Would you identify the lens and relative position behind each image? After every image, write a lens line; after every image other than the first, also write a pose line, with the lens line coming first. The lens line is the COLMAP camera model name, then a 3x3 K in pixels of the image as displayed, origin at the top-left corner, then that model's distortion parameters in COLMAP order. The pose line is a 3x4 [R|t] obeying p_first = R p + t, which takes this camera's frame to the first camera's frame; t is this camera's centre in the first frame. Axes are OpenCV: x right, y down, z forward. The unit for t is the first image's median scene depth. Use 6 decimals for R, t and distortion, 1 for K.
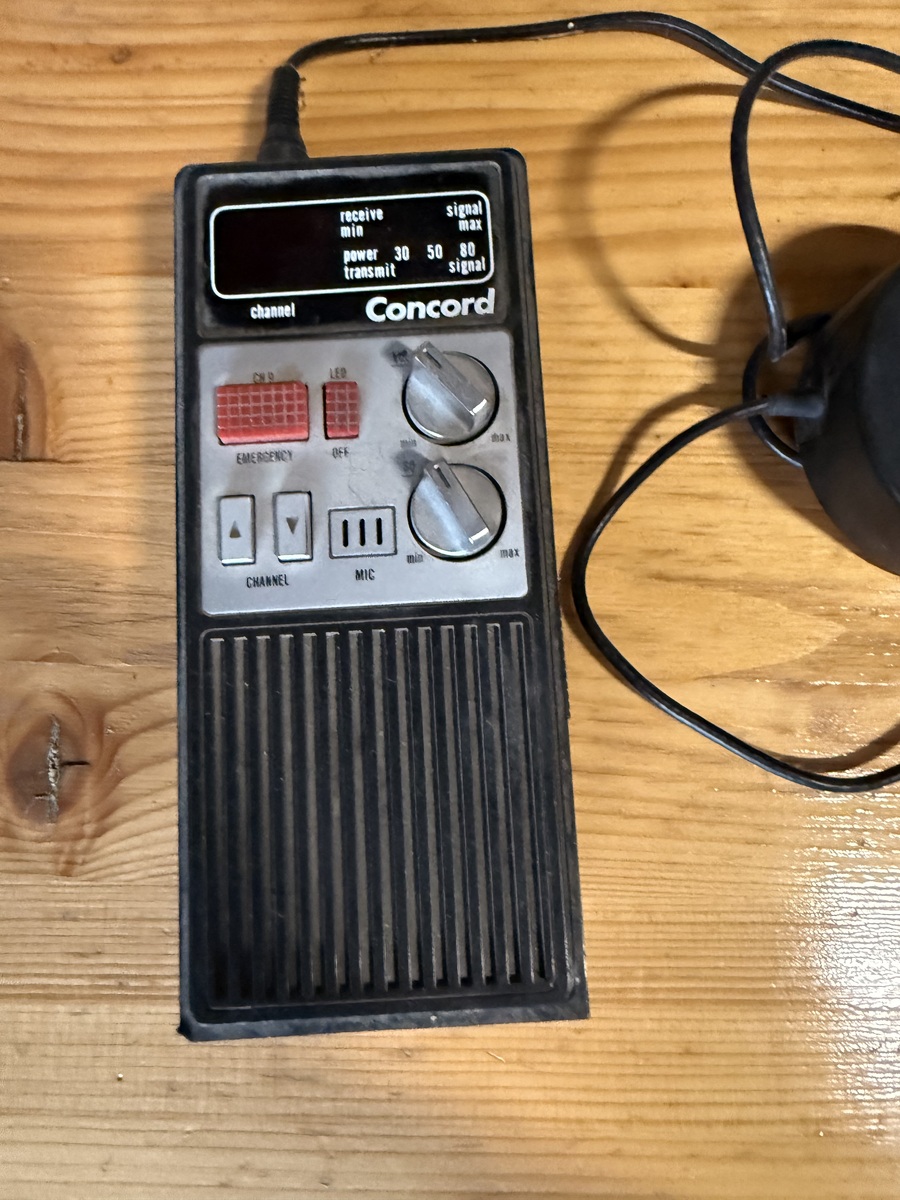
lens RADIAL K [[1132.3, 0, 450.0], [0, 1132.3, 600.0], [0, 0, 1]] dist [0.007613, -0.012412]
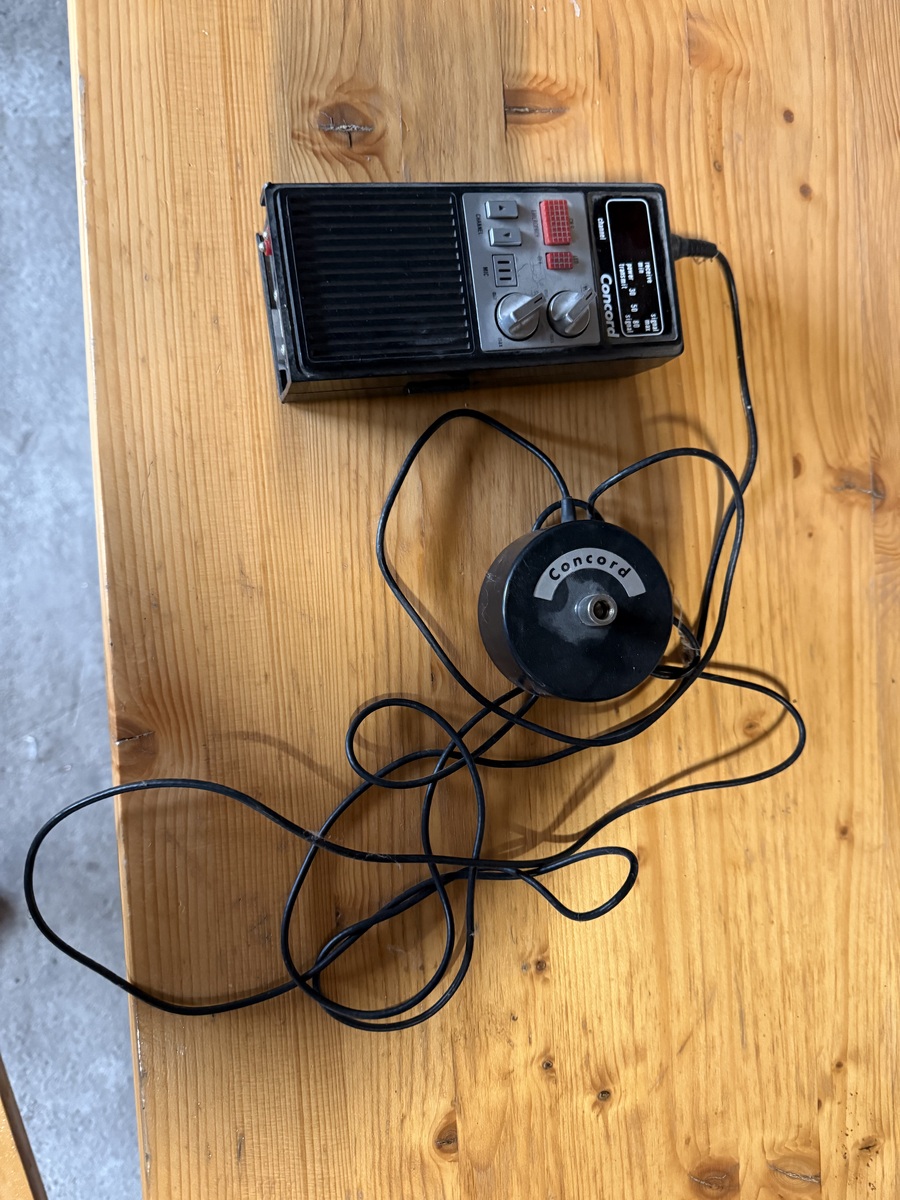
lens RADIAL K [[1096.3, 0, 450.0], [0, 1096.3, 600.0], [0, 0, 1]] dist [-0.040587, -0.001017]
pose [[0.072632, 0.996250, 0.047013, 0.400107], [-0.983287, 0.079418, -0.163827, 0.392395], [-0.166946, -0.034328, 0.985368, -0.926464]]
